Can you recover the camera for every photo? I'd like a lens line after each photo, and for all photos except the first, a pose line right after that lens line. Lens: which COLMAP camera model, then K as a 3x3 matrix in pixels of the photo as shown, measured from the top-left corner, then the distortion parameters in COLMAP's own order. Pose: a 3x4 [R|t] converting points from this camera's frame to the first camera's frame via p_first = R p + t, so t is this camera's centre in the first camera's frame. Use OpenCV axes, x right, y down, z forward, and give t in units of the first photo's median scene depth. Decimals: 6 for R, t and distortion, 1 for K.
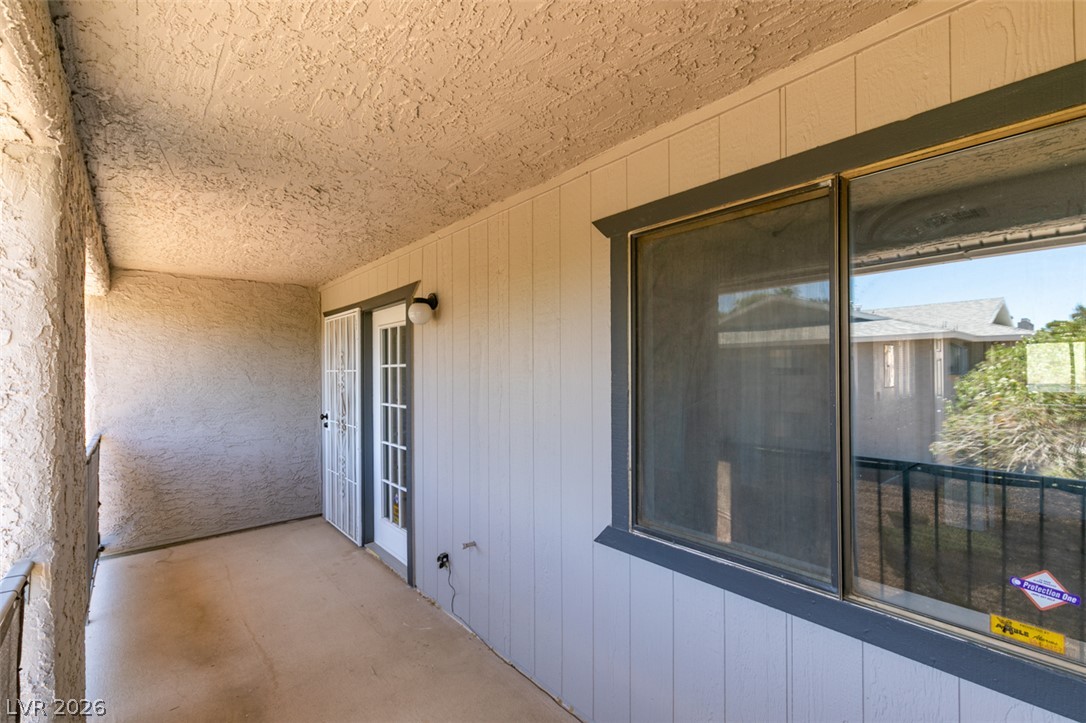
lens RADIAL K [[481.3, 0, 546.5], [0, 481.3, 366.6], [0, 0, 1]] dist [-0.003794, 0.000121]
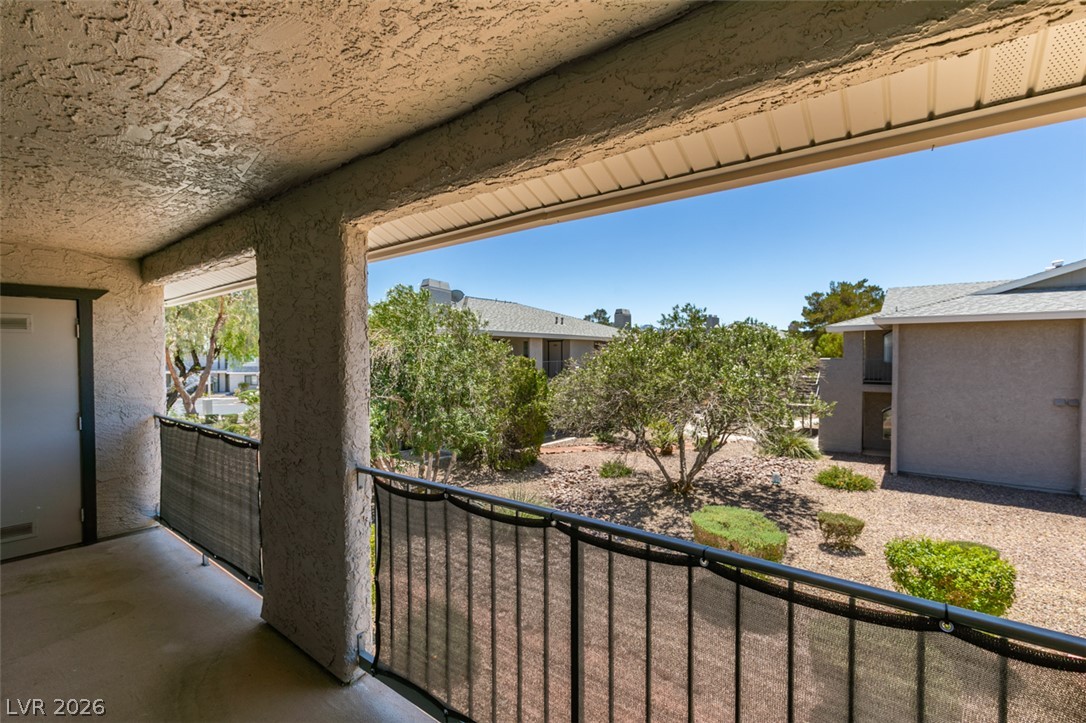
lens RADIAL K [[481.3, 0, 538.9], [0, 481.3, 356.8], [0, 0, 1]] dist [-0.003794, 0.000121]
pose [[-0.979645, 0.009255, -0.200525, -0.573762], [0.008635, 0.999955, 0.003968, 0.003707], [0.200552, 0.002156, -0.979681, 1.043606]]
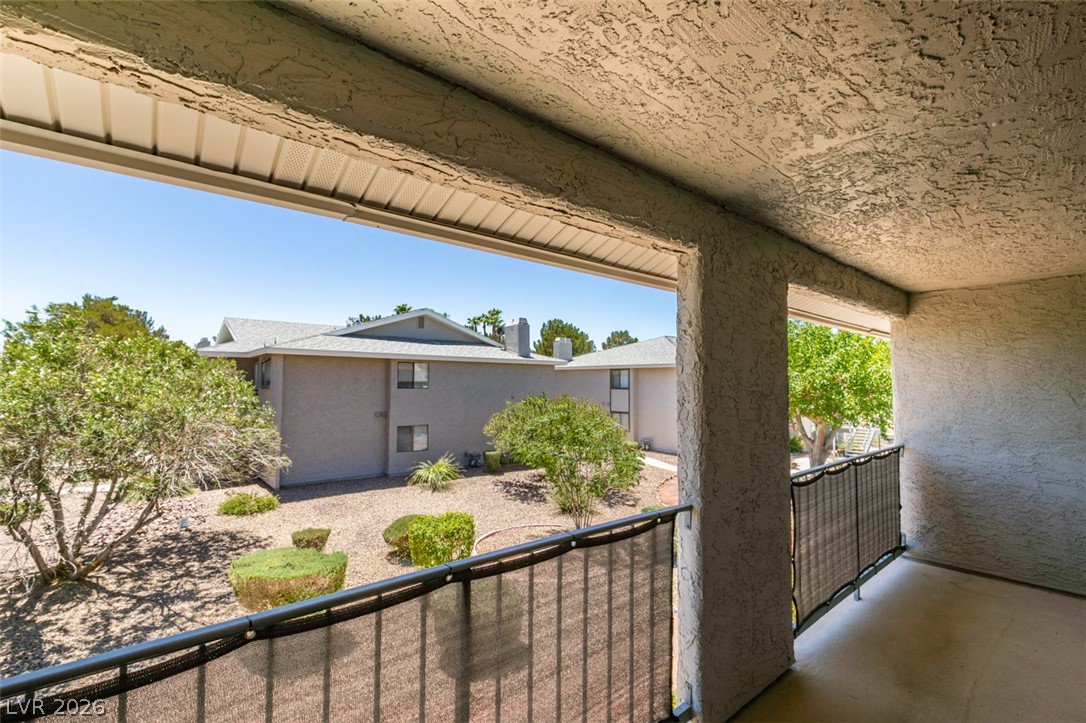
lens RADIAL K [[481.3, 0, 536.4], [0, 481.3, 367.9], [0, 0, 1]] dist [-0.003794, 0.000121]
pose [[-0.009566, -0.022370, -0.999704, 0.187178], [-0.003996, 0.999743, -0.022333, -0.008029], [0.999946, 0.003781, -0.009653, 0.149966]]
